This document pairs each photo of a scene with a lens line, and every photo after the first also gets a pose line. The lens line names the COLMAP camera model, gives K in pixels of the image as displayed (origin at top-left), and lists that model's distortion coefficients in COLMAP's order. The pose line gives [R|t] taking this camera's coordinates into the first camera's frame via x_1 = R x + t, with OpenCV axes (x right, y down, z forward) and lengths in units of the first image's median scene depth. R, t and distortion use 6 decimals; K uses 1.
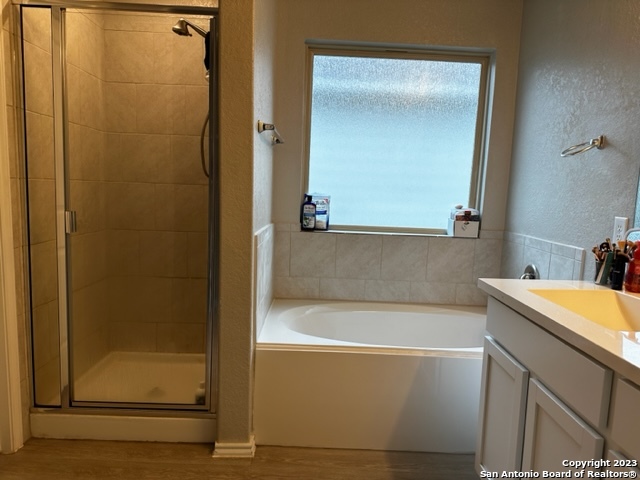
lens RADIAL K [[445.9, 0, 320.0], [0, 445.9, 240.0], [0, 0, 1]] dist [0.008239, -0.005471]
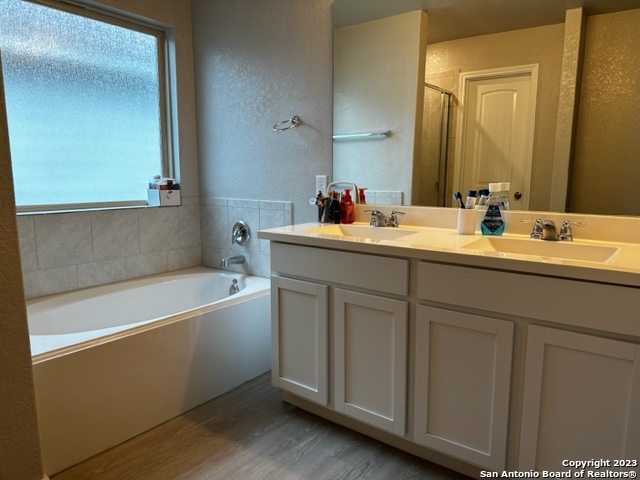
lens RADIAL K [[445.9, 0, 320.0], [0, 445.9, 240.0], [0, 0, 1]] dist [0.008239, -0.005471]
pose [[0.626797, -0.158843, 0.762820, -0.278583], [0.112480, 0.987192, 0.113141, -0.006137], [-0.771021, 0.014886, 0.636636, 0.064339]]
